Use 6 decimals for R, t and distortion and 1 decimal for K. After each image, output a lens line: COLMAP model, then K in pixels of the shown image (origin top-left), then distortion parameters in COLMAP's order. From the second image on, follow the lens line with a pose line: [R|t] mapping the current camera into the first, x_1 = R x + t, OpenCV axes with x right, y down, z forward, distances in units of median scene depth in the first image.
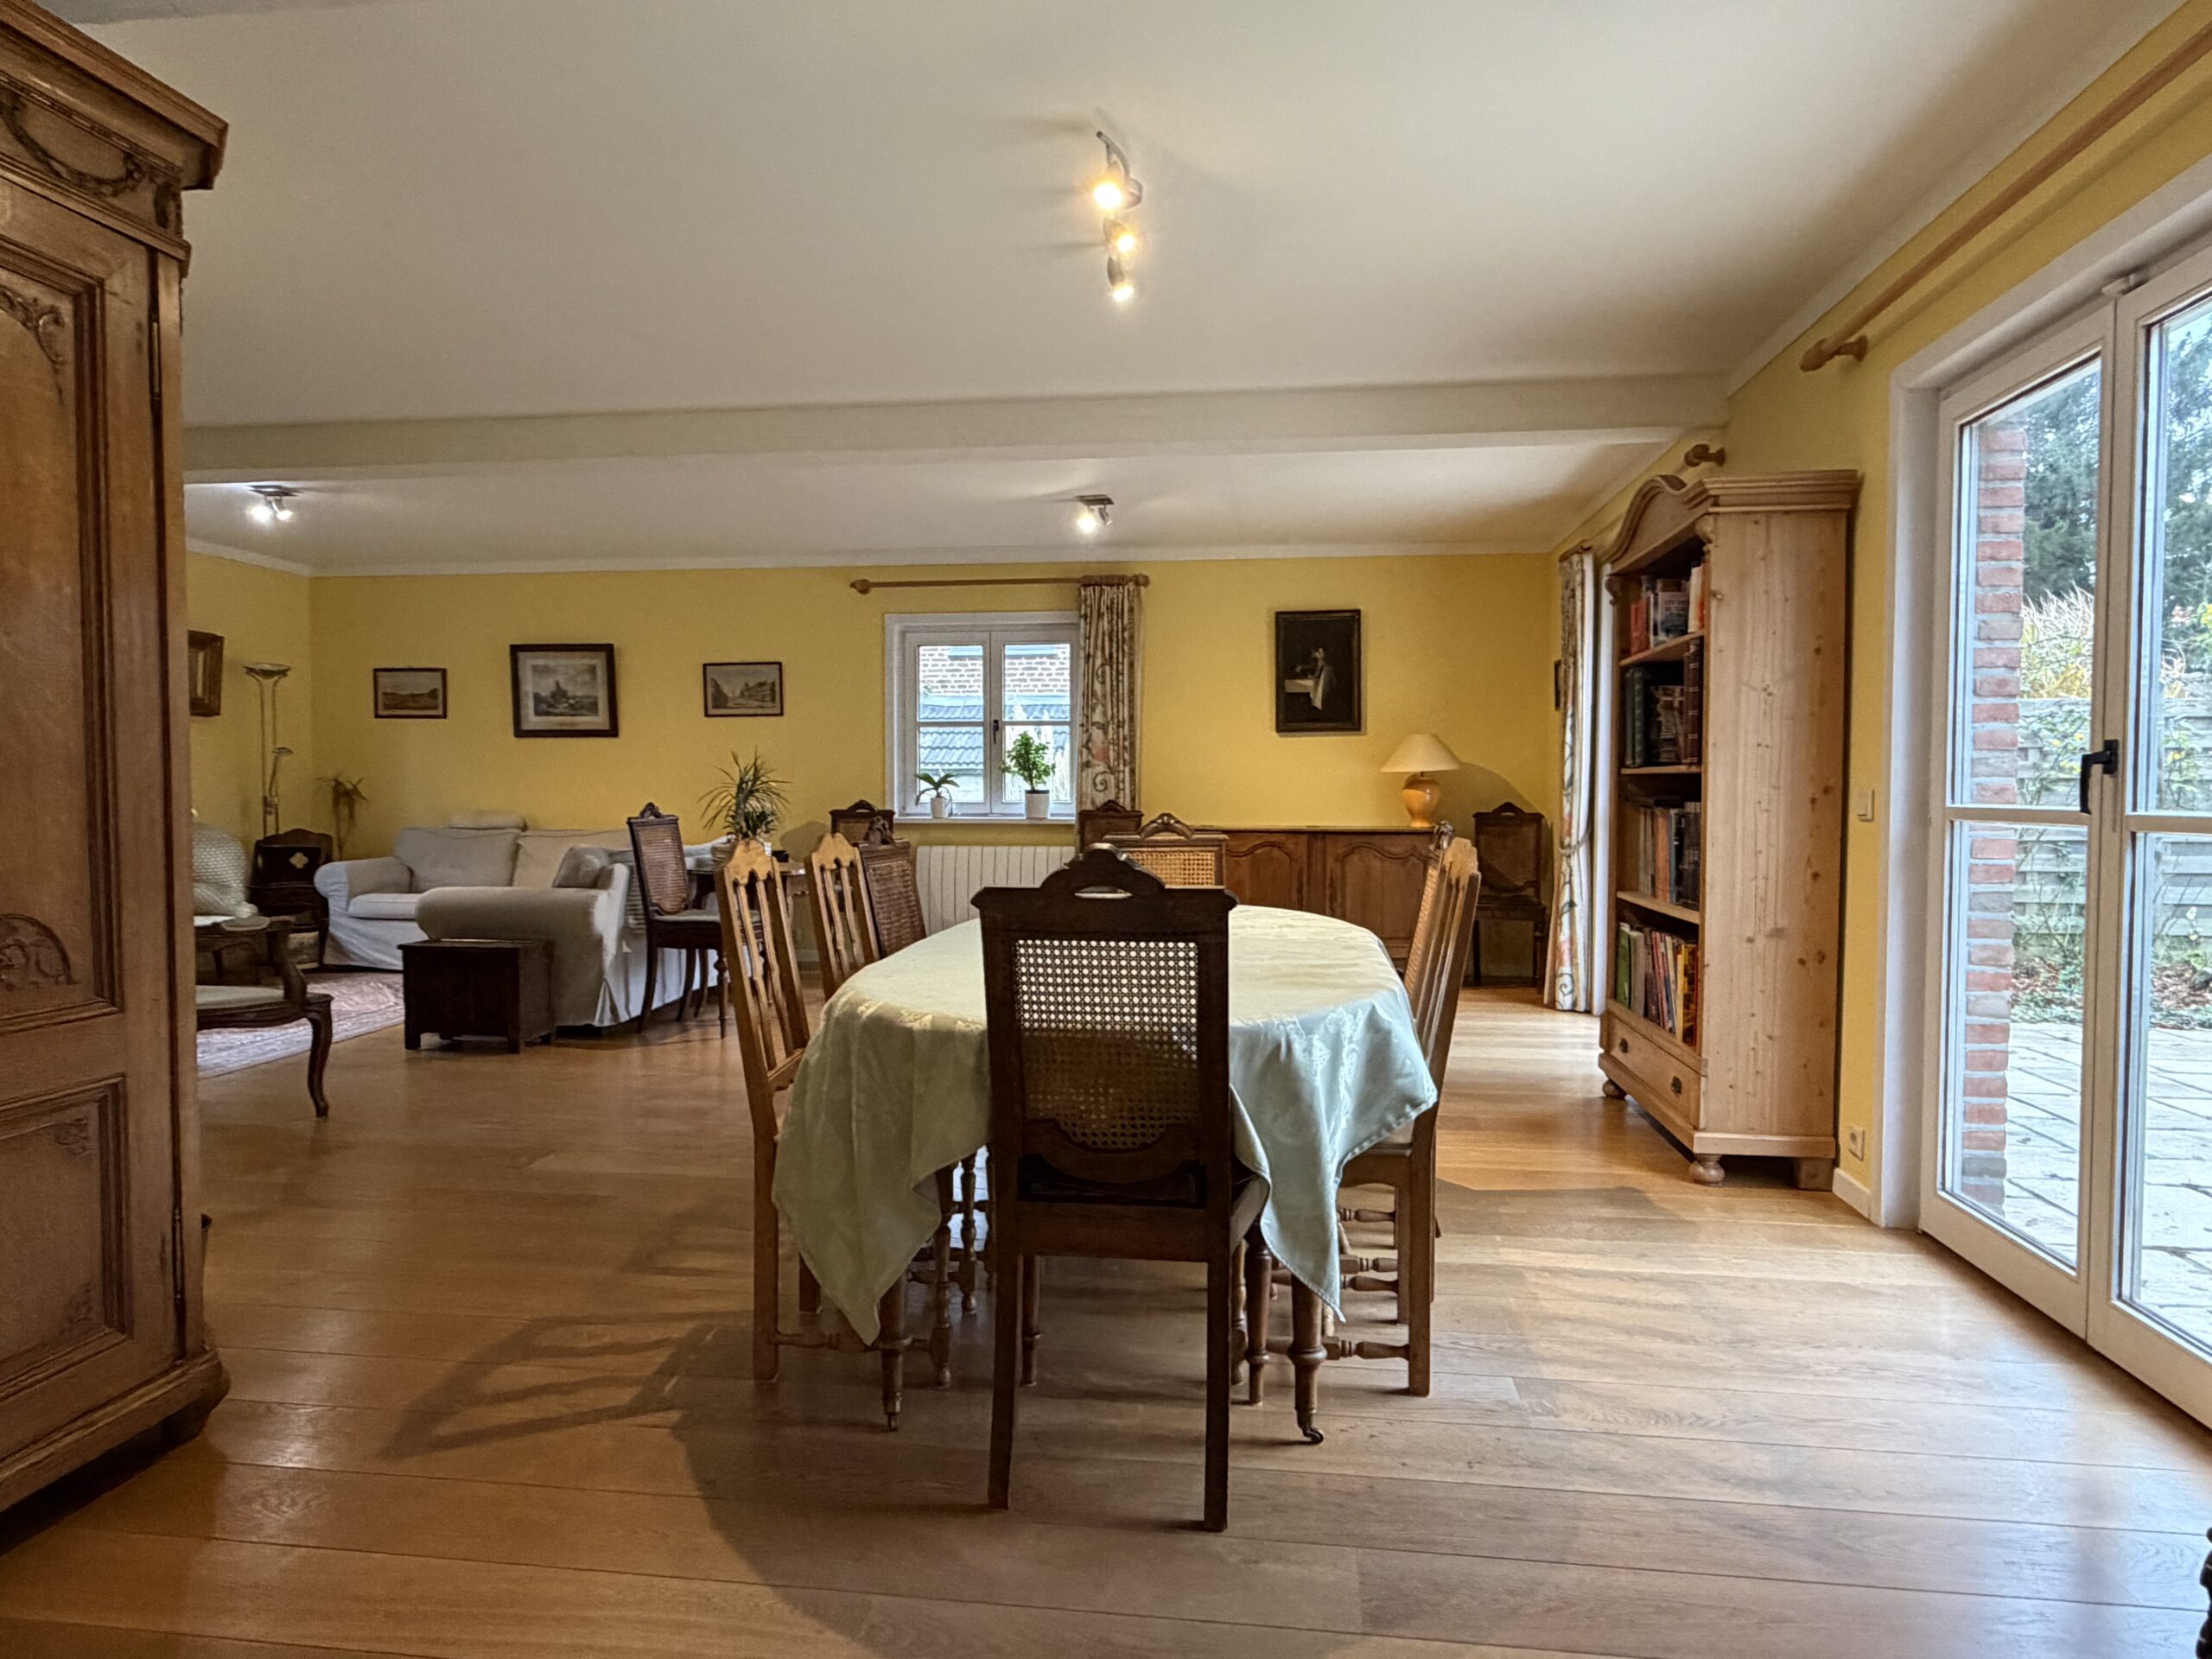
lens RADIAL K [[1355.4, 0, 1106.0], [0, 1355.4, 829.5], [0, 0, 1]] dist [-0.000805, -0.000261]
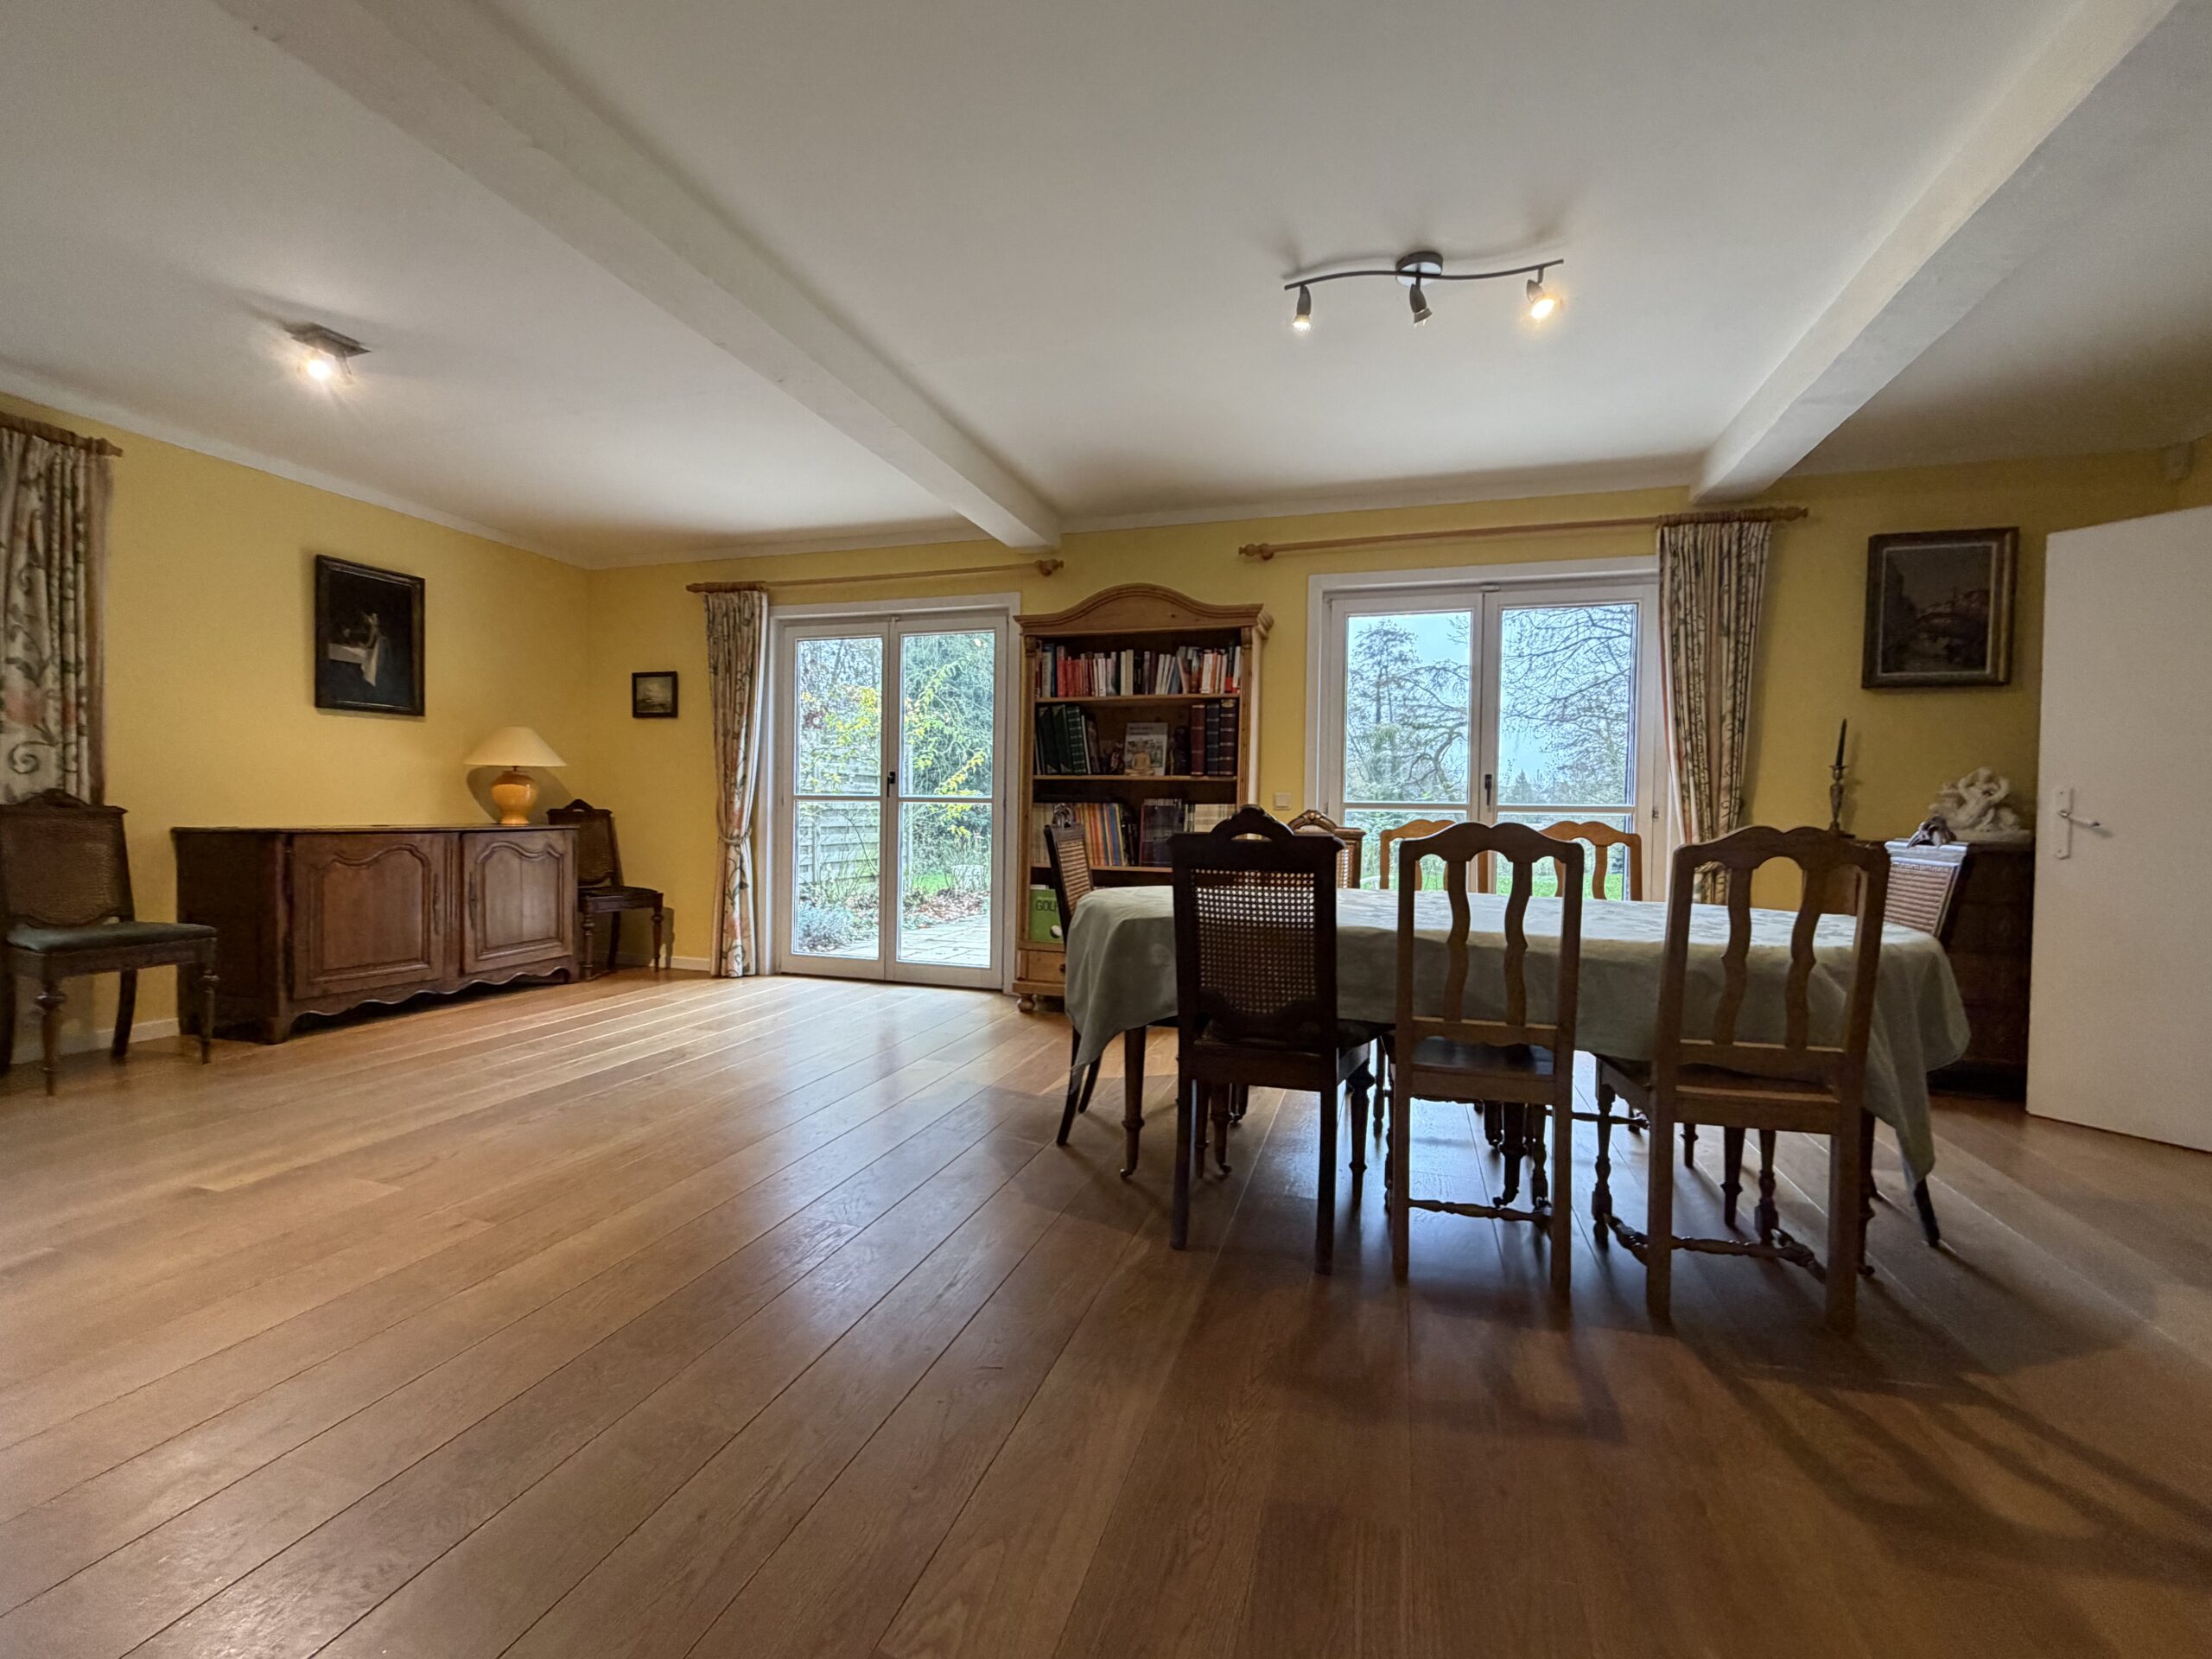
lens RADIAL K [[934.9, 0, 1106.0], [0, 934.9, 829.5], [0, 0, 1]] dist [-0.001017, -0.000240]
pose [[0.172214, -0.020299, 0.984850, -0.332766], [0.015908, 0.999715, 0.017824, -0.002783], [-0.984931, 0.012598, 0.172487, 0.450390]]
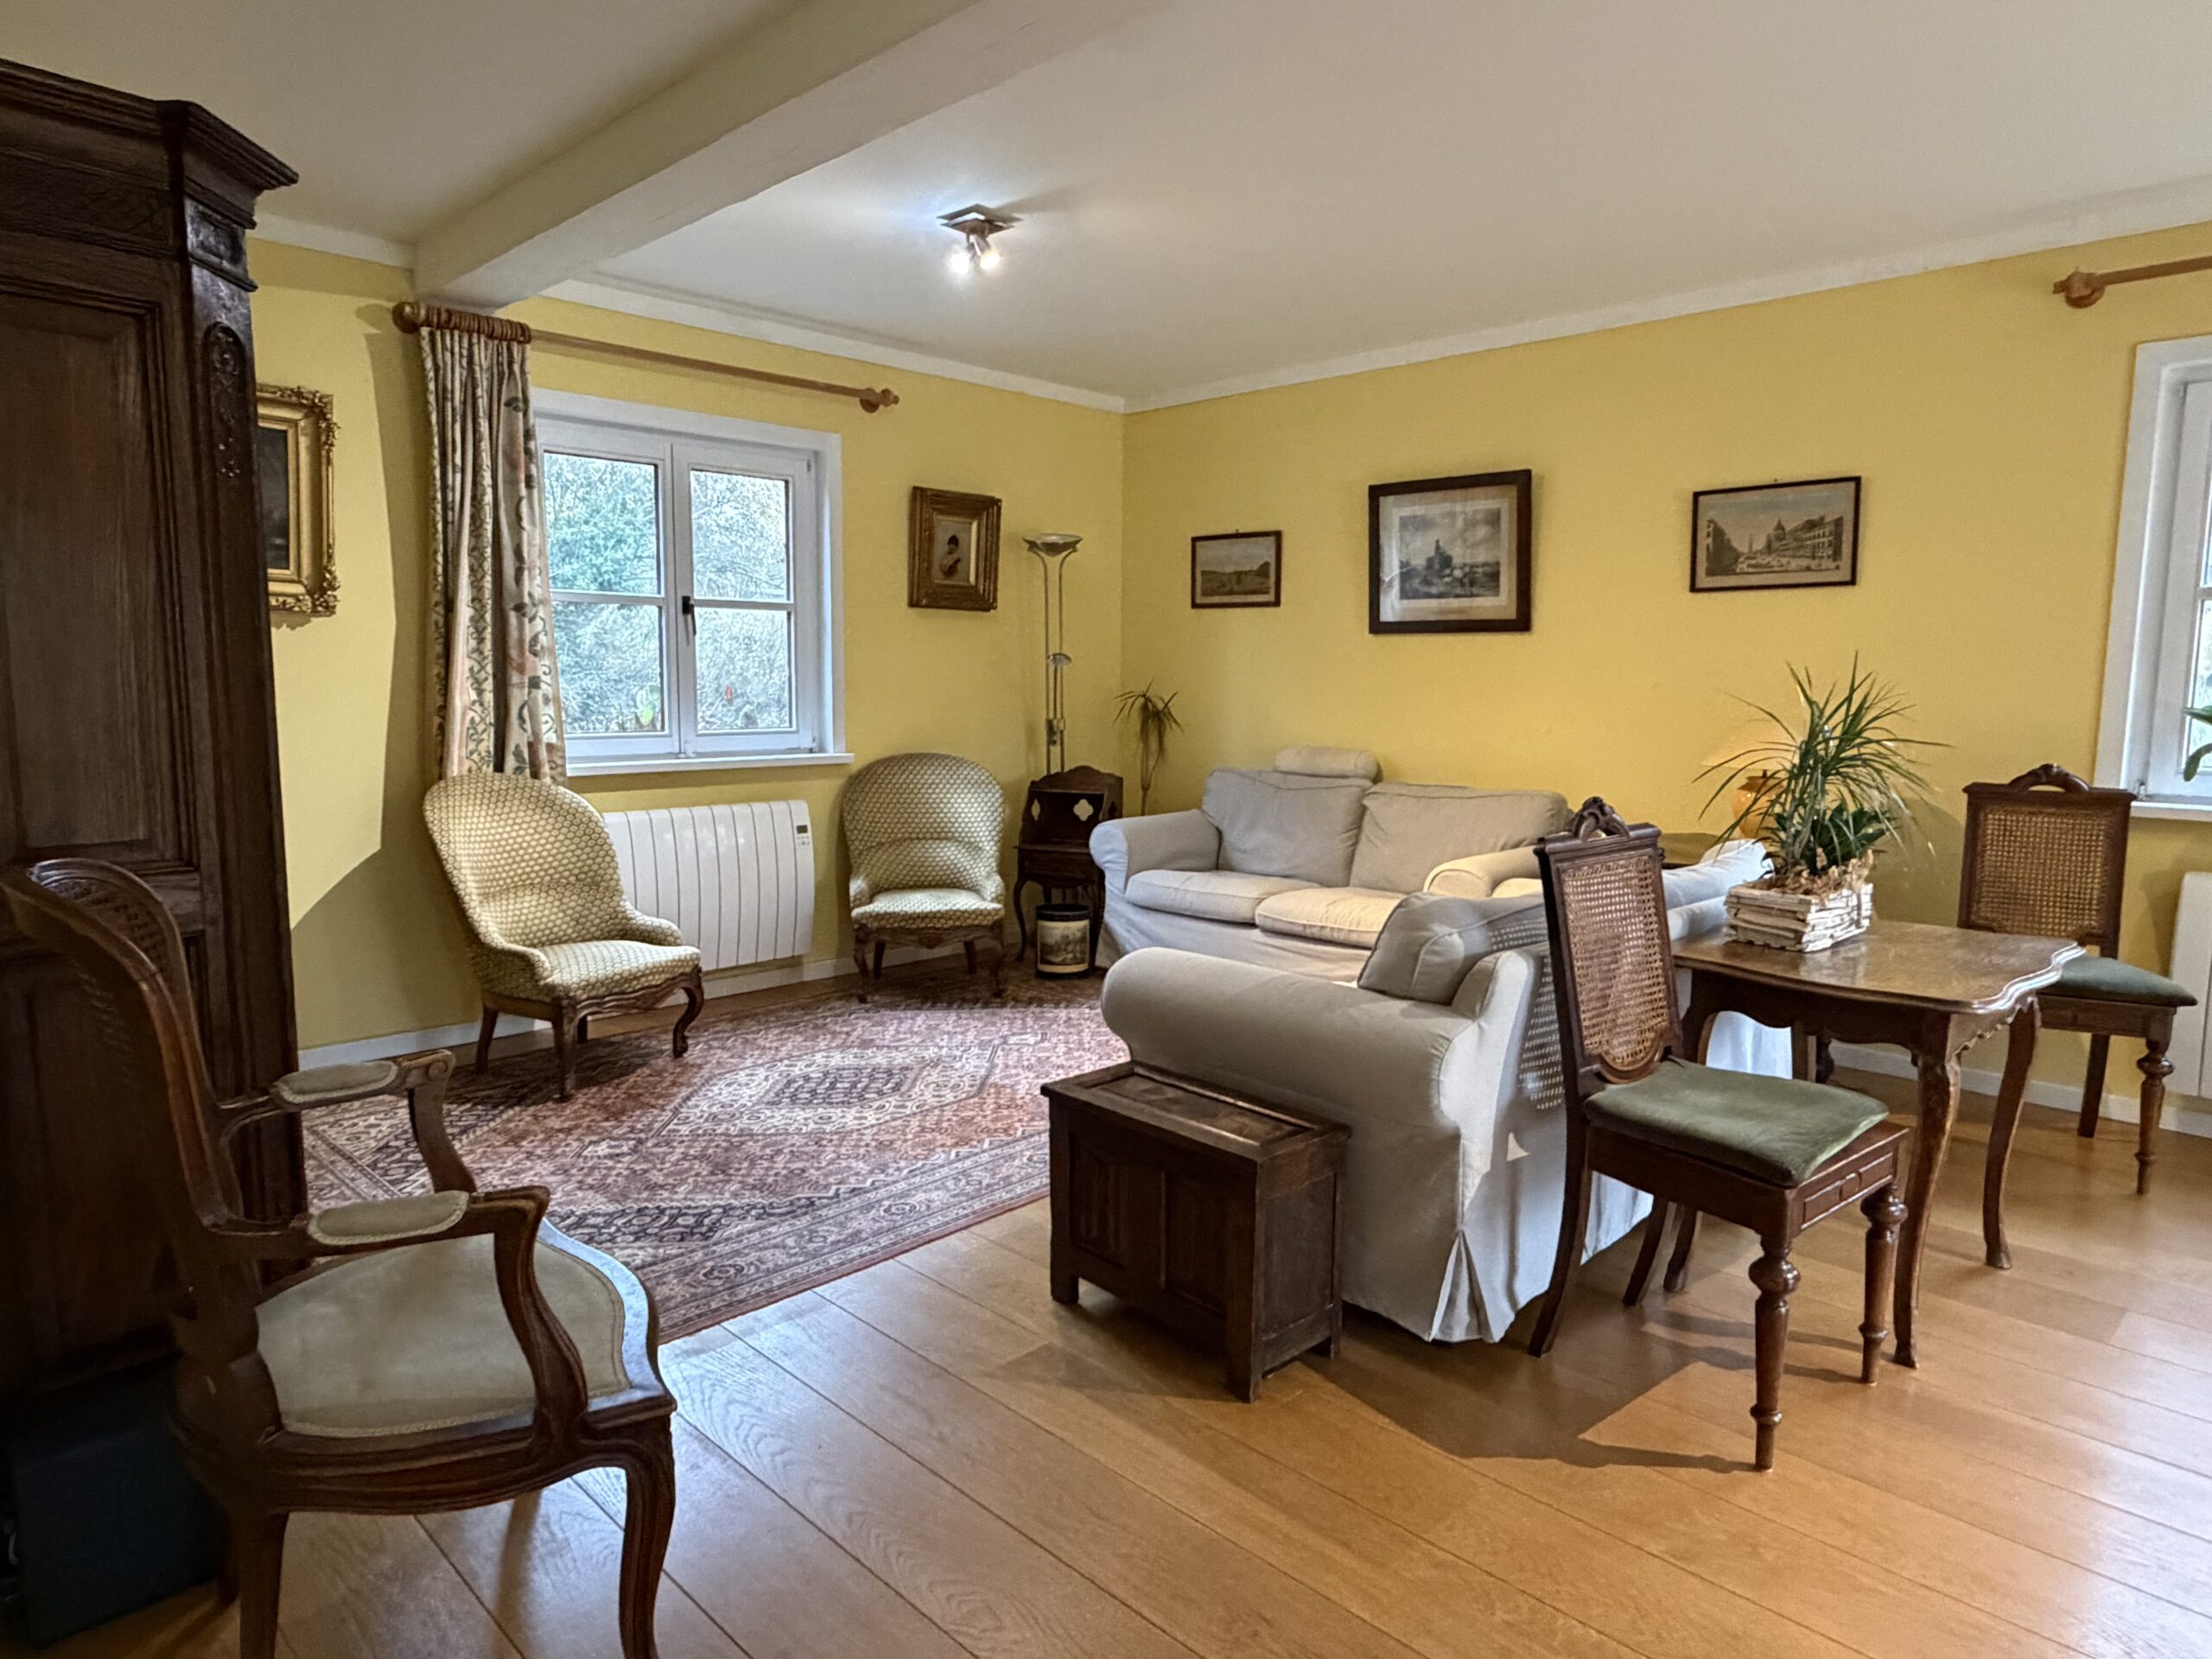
lens RADIAL K [[1346.1, 0, 1101.5], [0, 1346.1, 828.8], [0, 0, 1]] dist [0.001622, 0.000575]
pose [[0.793984, 0.076560, -0.603098, -0.159222], [-0.027207, 0.995520, 0.090557, -0.033035], [0.607329, -0.055492, 0.792510, 0.448421]]
